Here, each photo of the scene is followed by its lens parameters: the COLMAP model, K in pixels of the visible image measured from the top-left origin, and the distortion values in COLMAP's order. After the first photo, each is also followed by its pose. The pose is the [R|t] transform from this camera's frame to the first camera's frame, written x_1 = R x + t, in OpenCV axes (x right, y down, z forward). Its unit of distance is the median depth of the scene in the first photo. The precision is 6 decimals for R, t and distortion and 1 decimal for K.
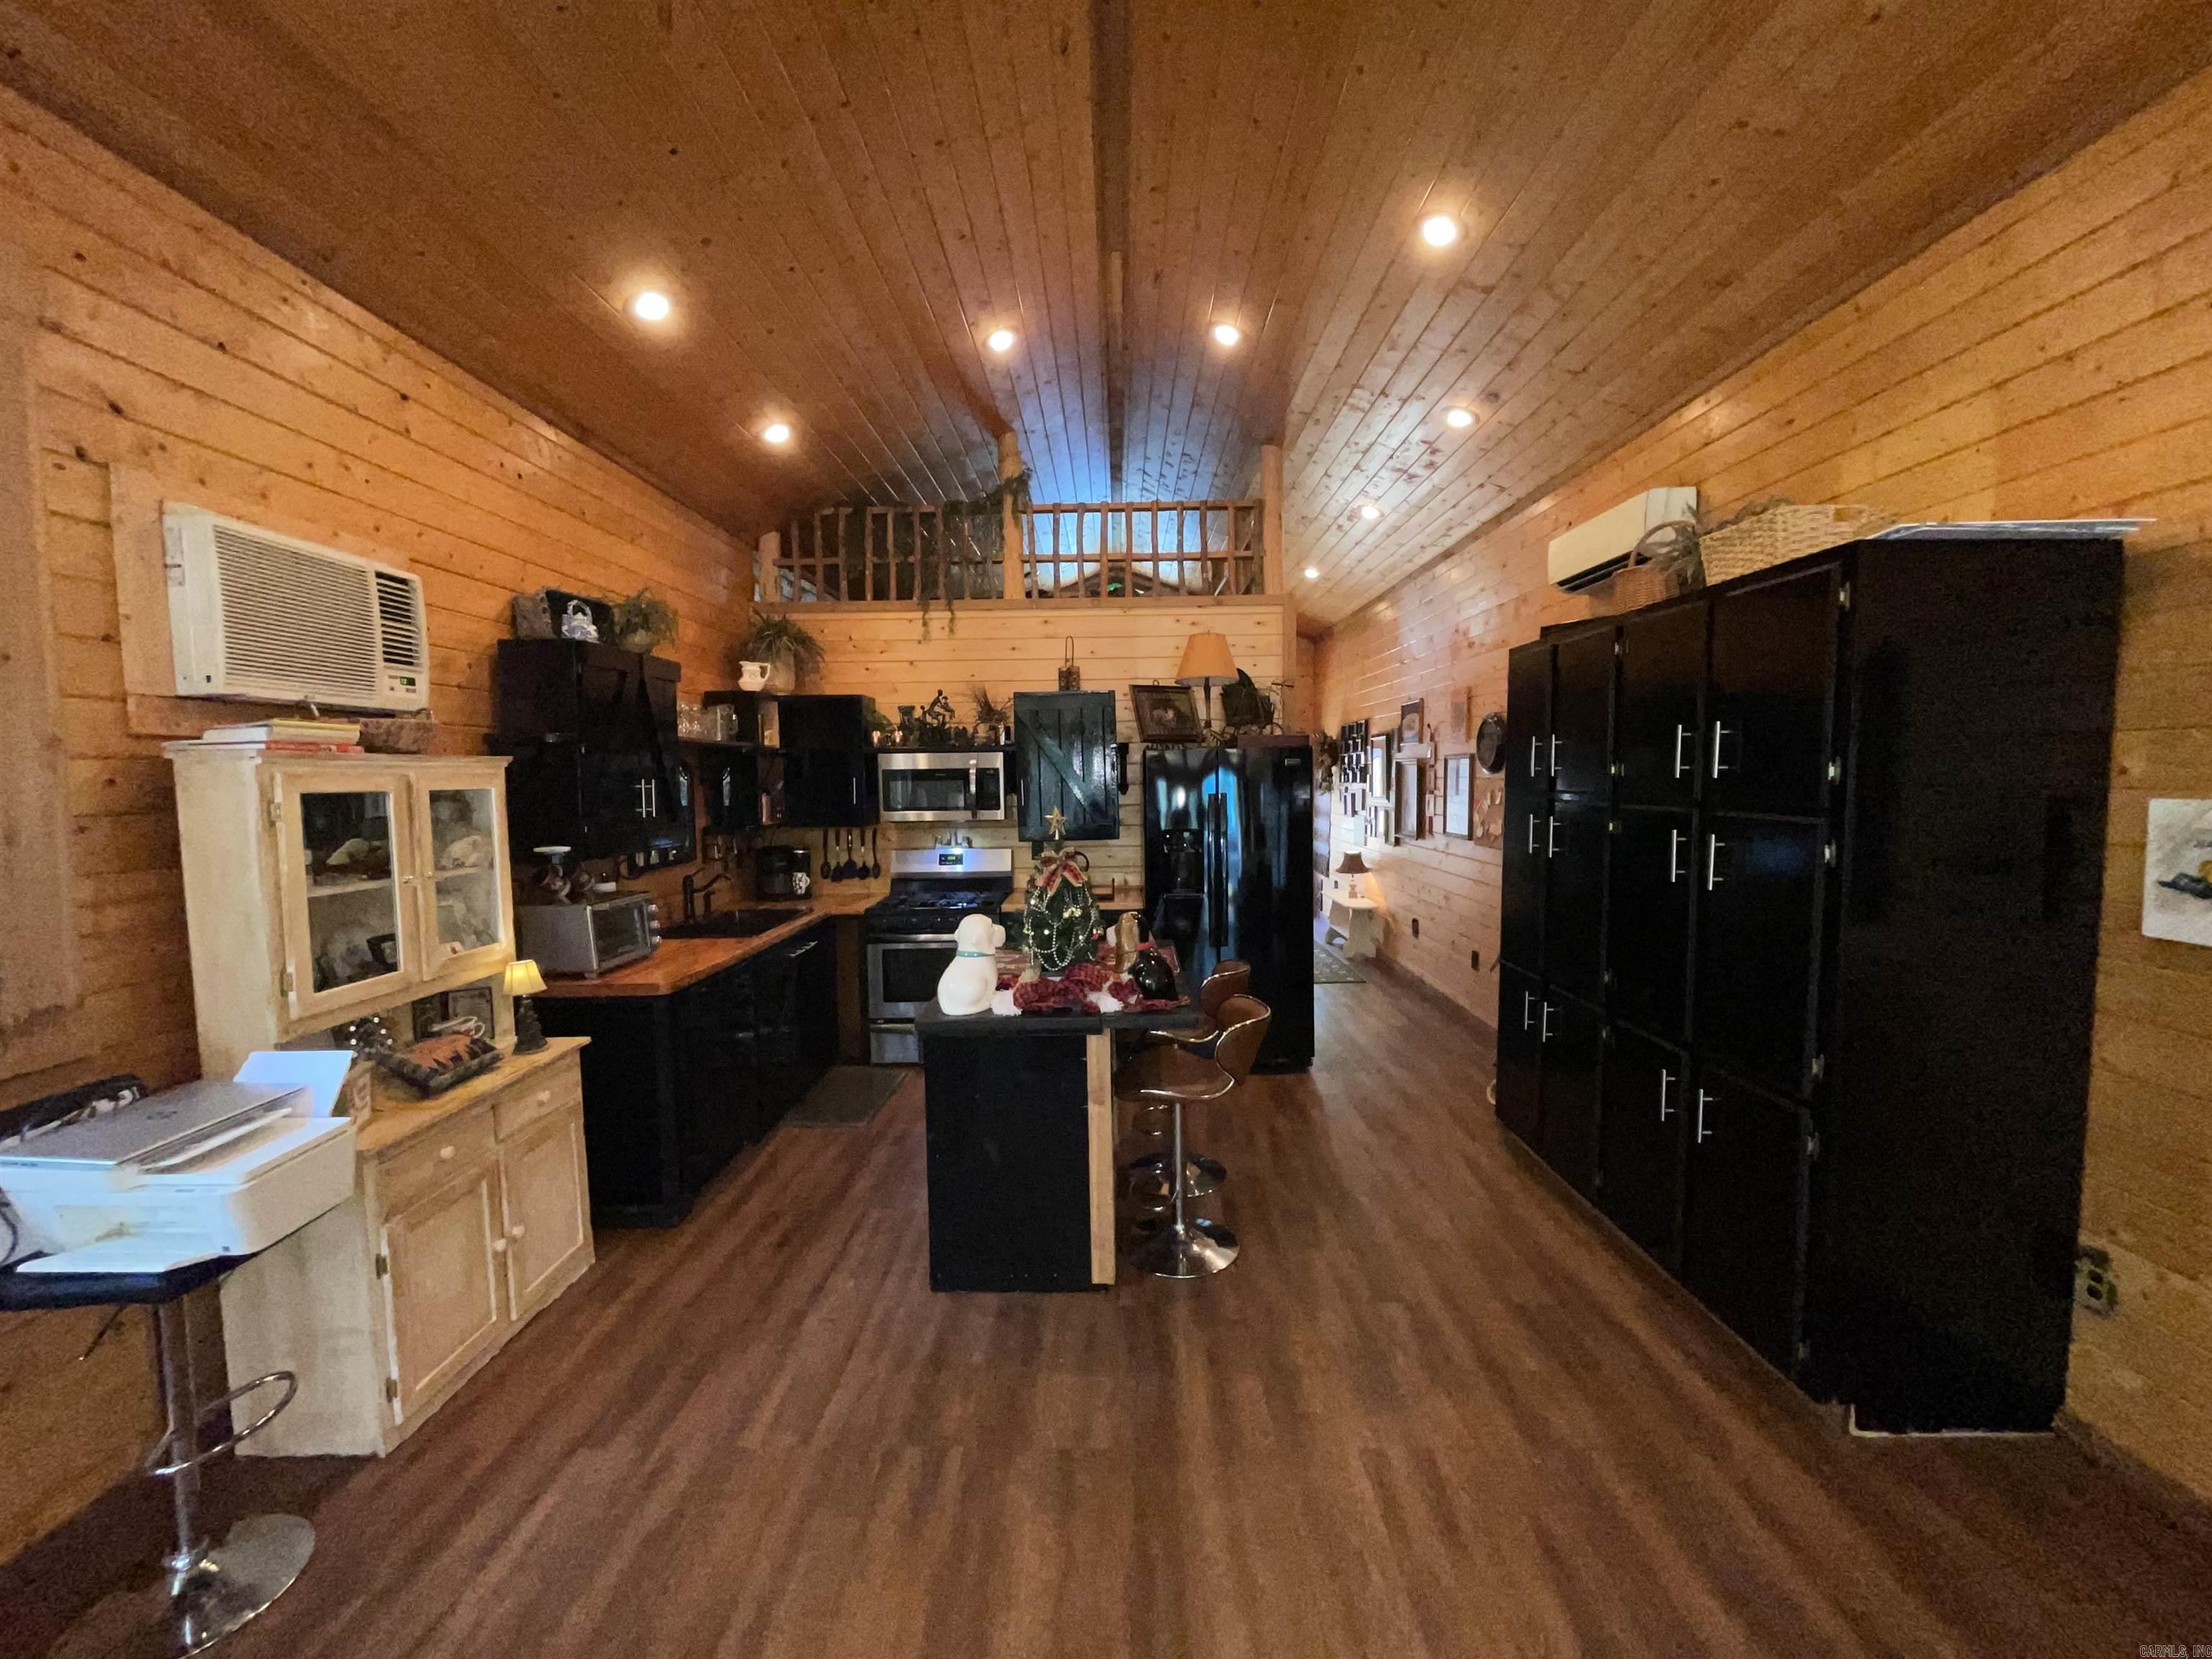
lens RADIAL K [[895.9, 0, 1106.6], [0, 895.9, 826.0], [0, 0, 1]] dist [0.000792, -0.000191]
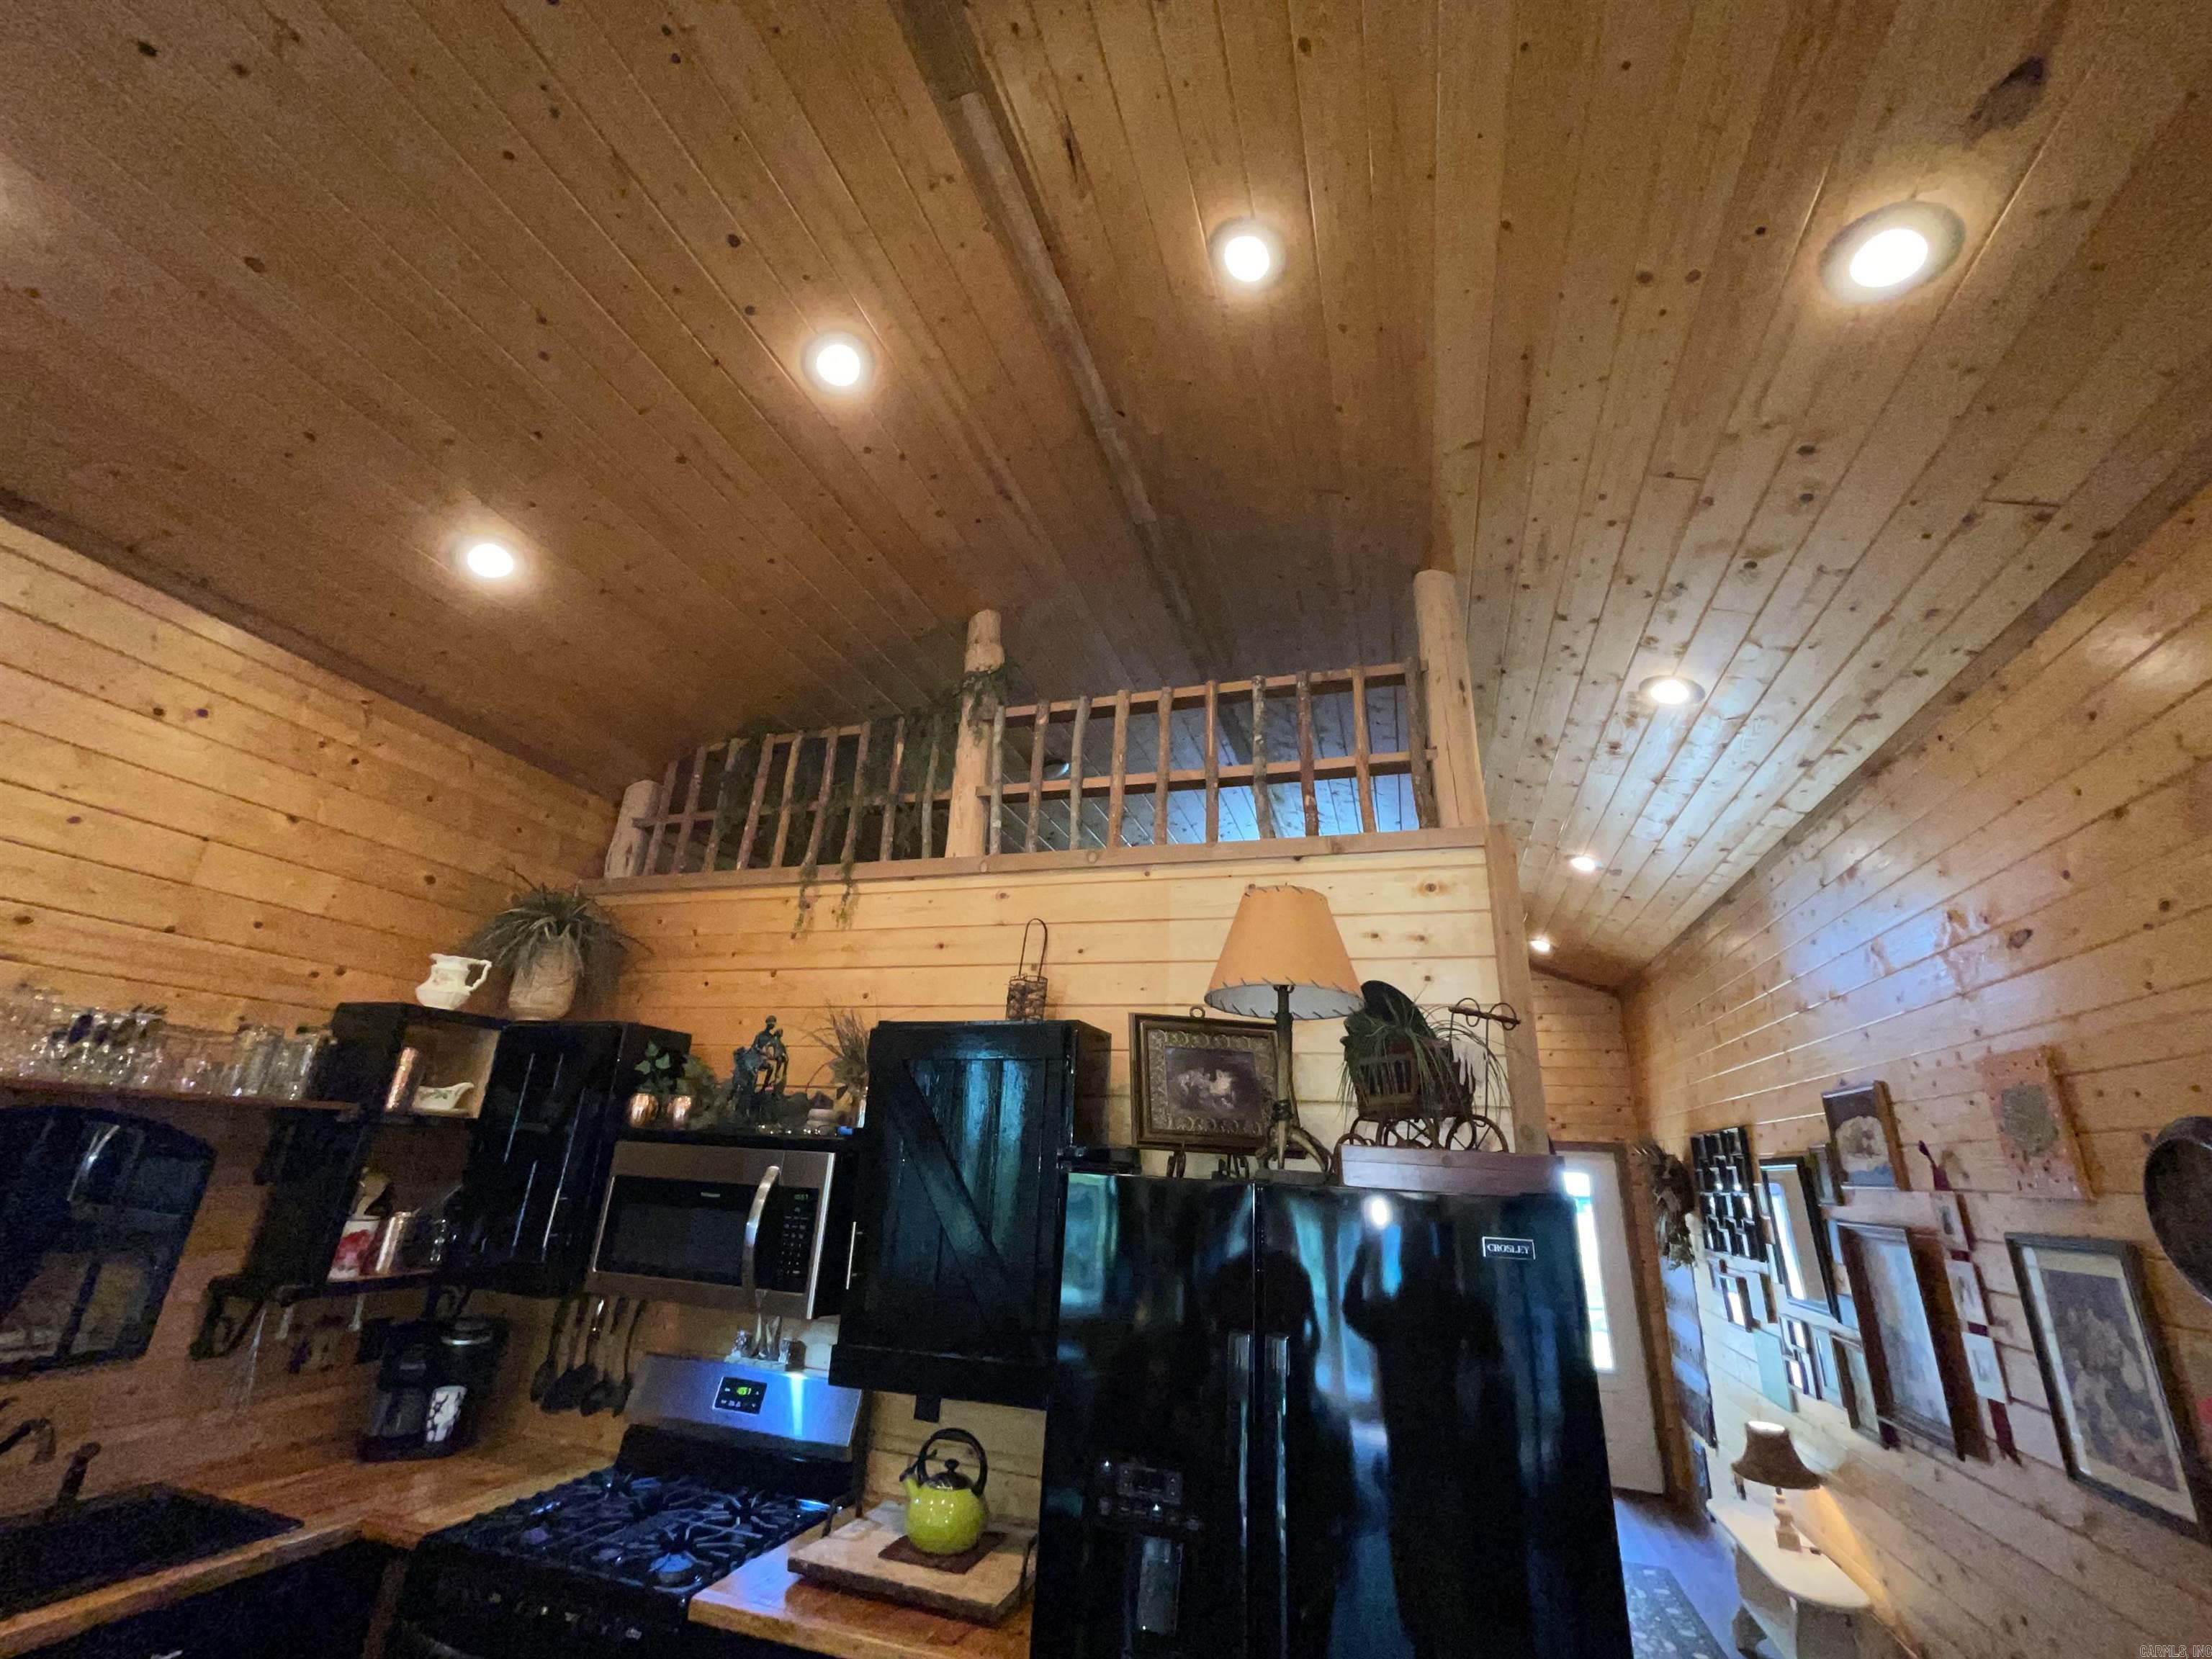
lens RADIAL K [[895.9, 0, 1097.1], [0, 895.9, 828.6], [0, 0, 1]] dist [0.000792, -0.000191]
pose [[0.950544, -0.047619, -0.306917, 0.142792], [-0.082127, 0.914468, -0.396237, -0.056293], [0.299534, 0.401847, 0.865331, 0.514388]]
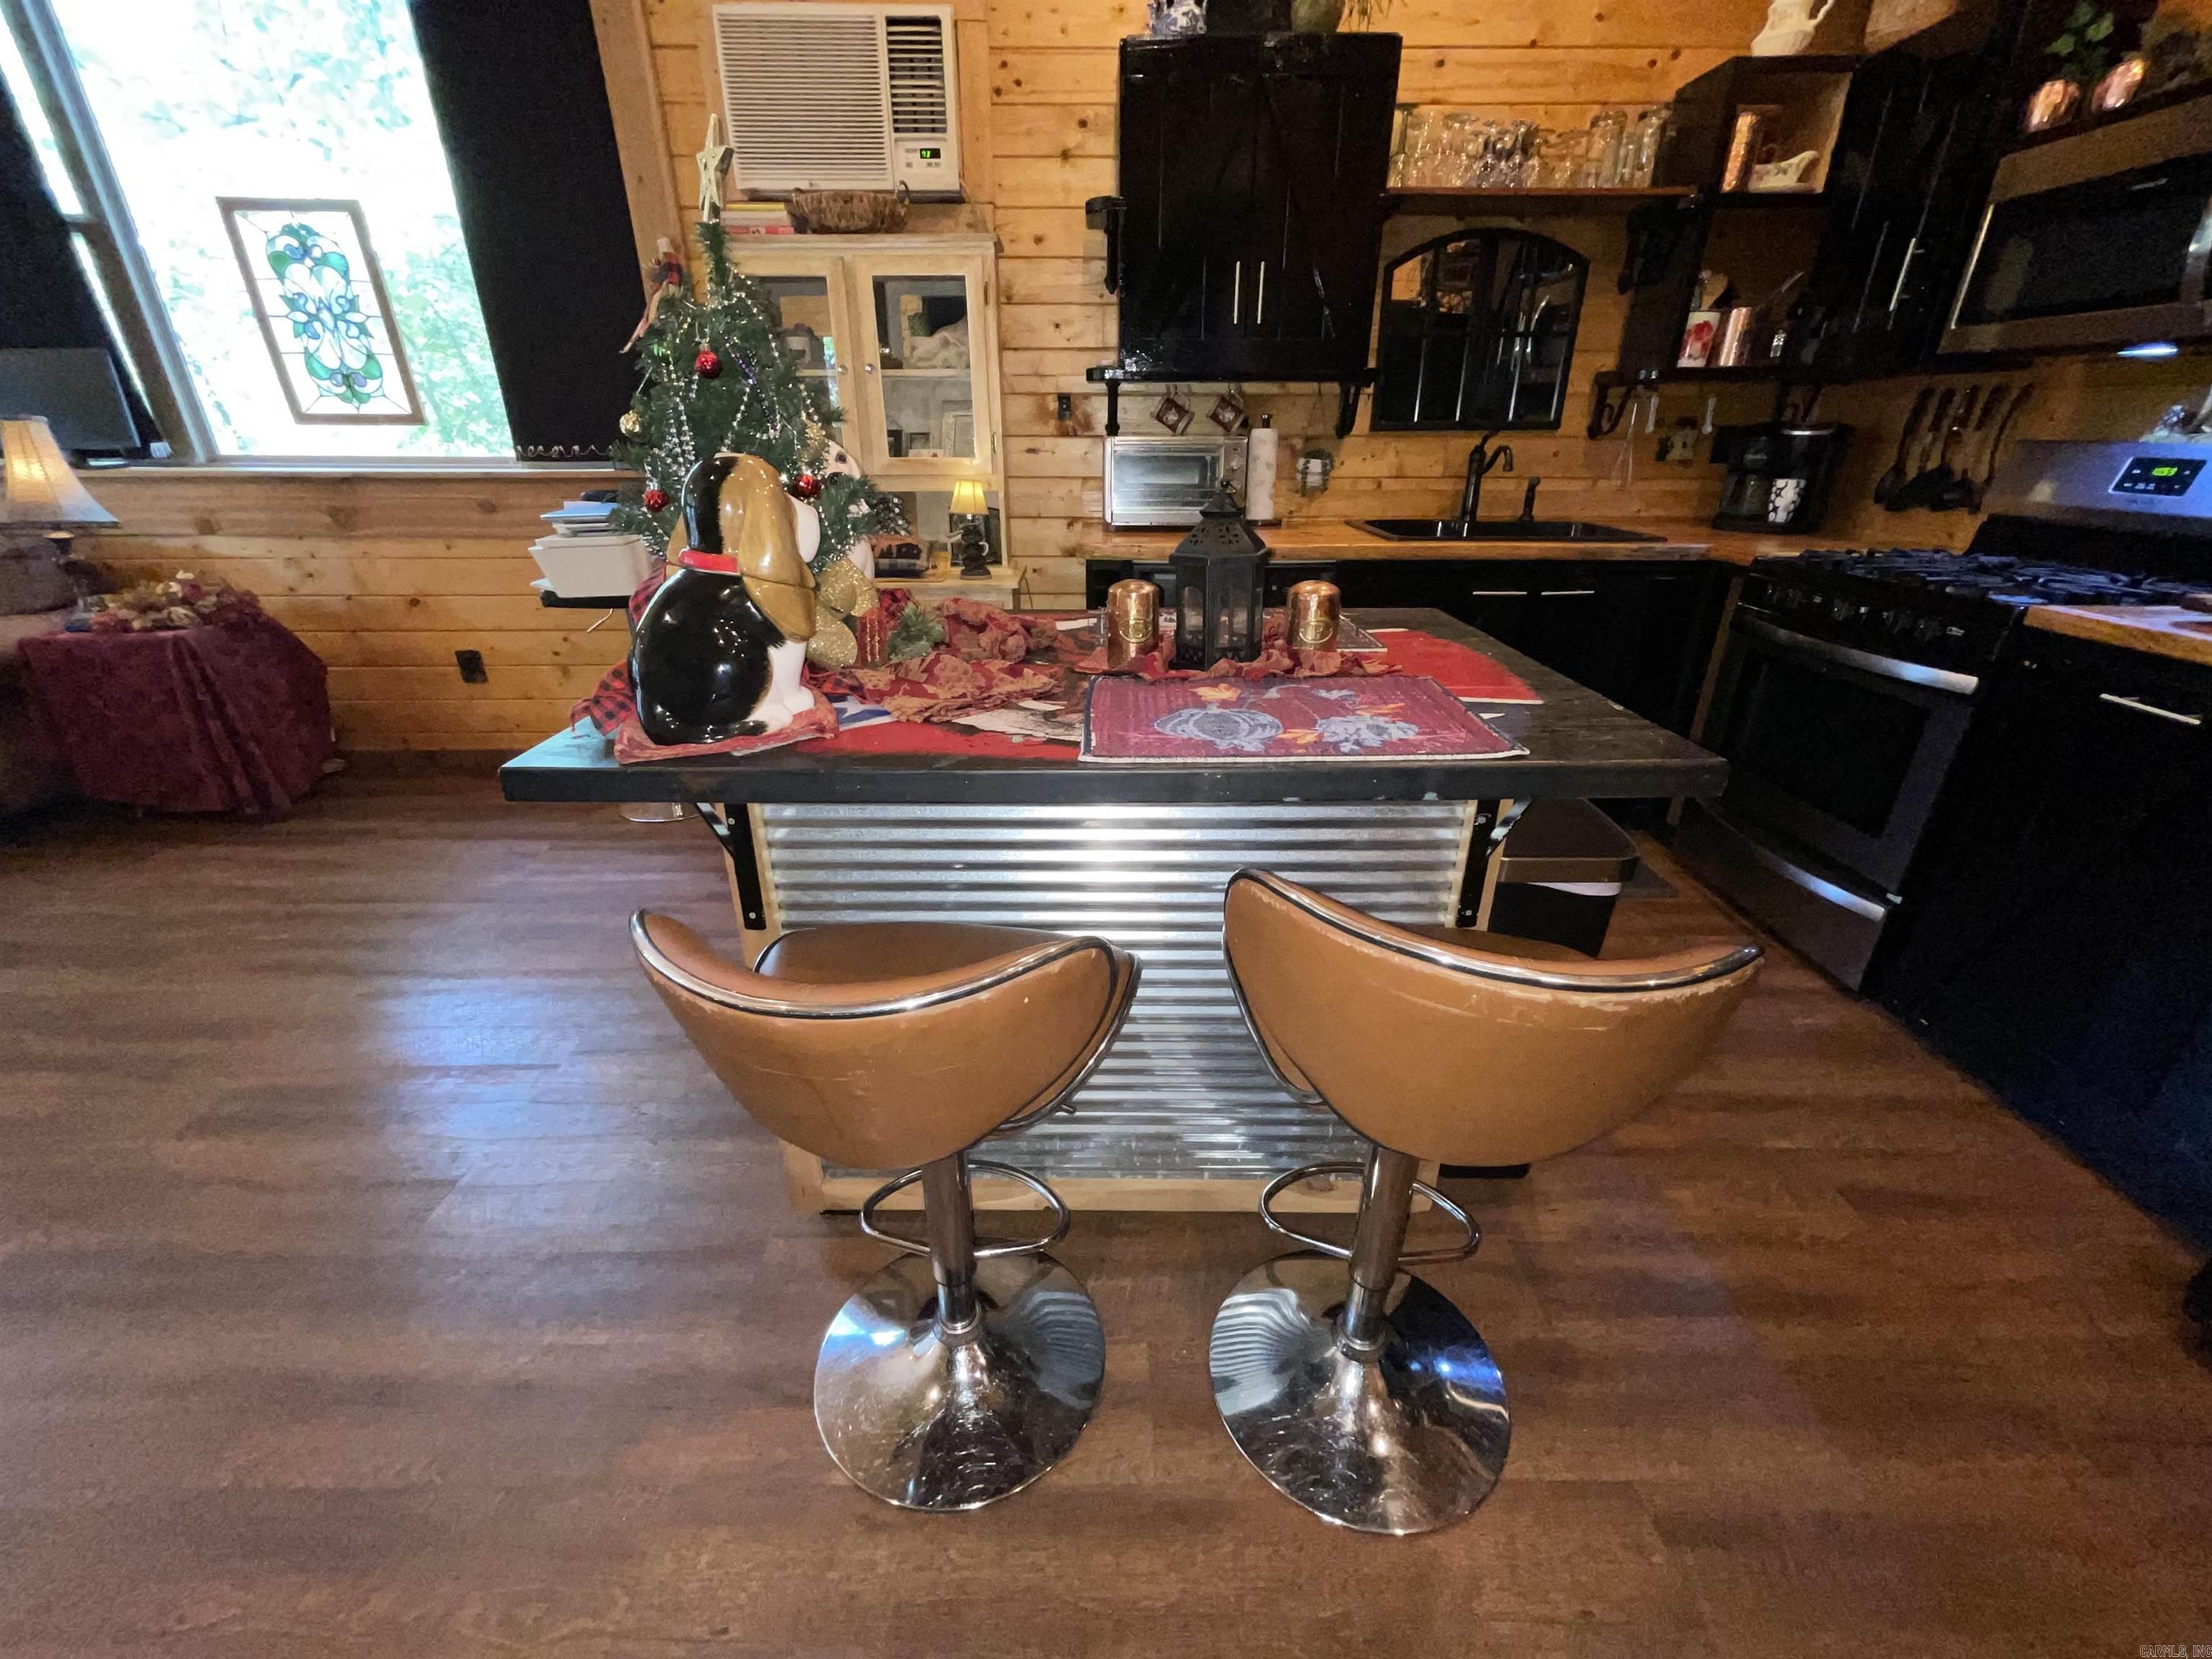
lens RADIAL K [[895.9, 0, 1104.7], [0, 895.9, 828.0], [0, 0, 1]] dist [0.000792, -0.000191]
pose [[0.026075, 0.426350, -0.904183, 0.186971], [-0.056880, 0.903657, 0.424462, 0.034418], [0.998040, 0.040362, 0.047814, 0.536817]]
